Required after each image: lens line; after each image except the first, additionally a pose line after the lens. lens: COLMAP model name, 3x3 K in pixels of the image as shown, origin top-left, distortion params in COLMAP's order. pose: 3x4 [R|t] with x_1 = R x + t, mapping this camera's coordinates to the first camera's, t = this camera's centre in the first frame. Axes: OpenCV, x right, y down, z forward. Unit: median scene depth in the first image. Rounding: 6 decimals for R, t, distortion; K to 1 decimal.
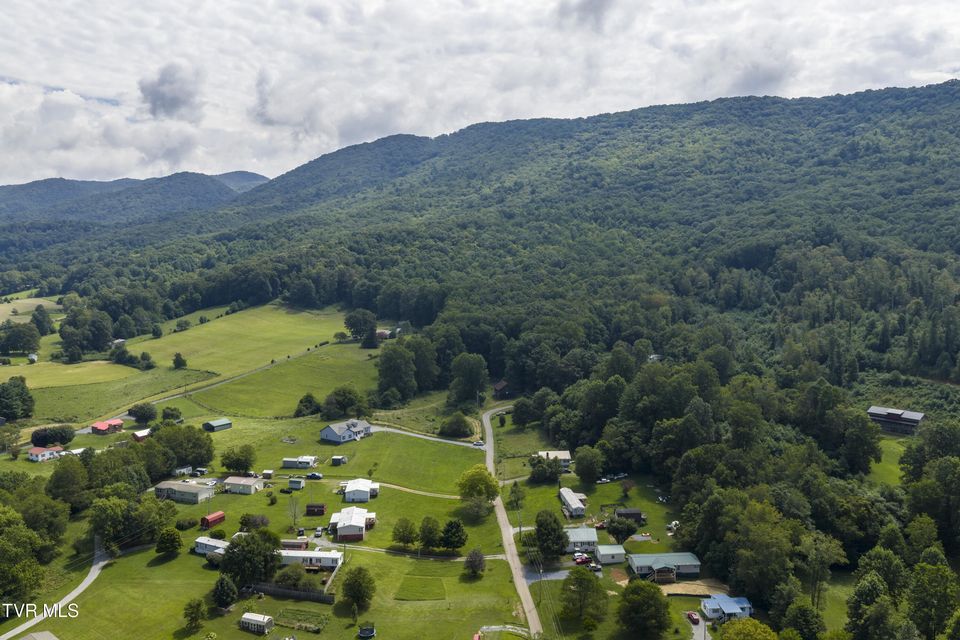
lens RADIAL K [[790.6, 0, 480.0], [0, 790.6, 320.0], [0, 0, 1]] dist [0.018635, -0.025052]
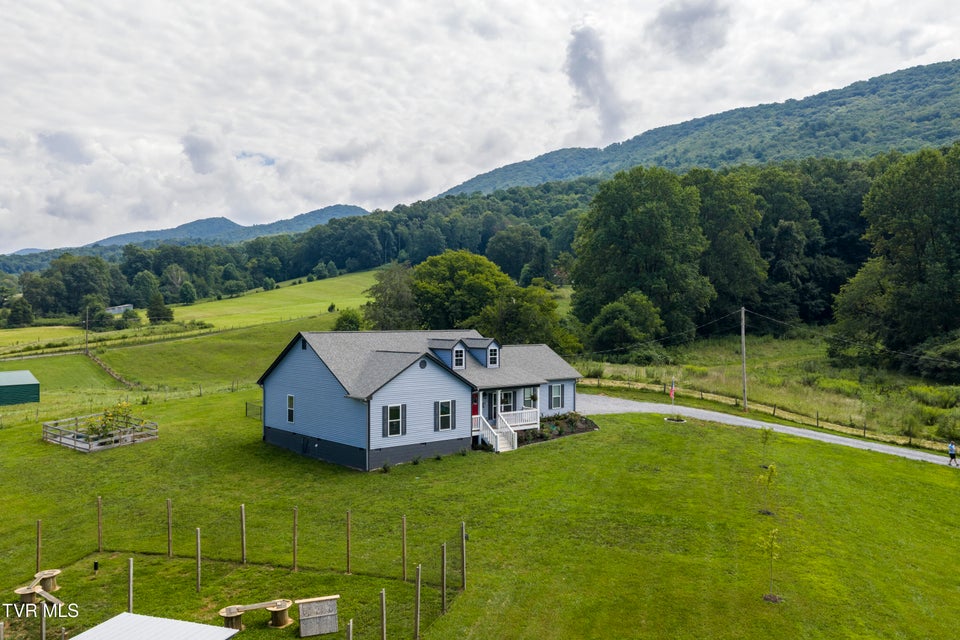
lens RADIAL K [[790.6, 0, 480.0], [0, 790.6, 320.0], [0, 0, 1]] dist [0.018635, -0.025052]
pose [[0.980942, 0.006065, -0.194208, -0.060081], [-0.020248, 0.997262, -0.071128, 0.063834], [0.193245, 0.073704, 0.978378, 0.394682]]
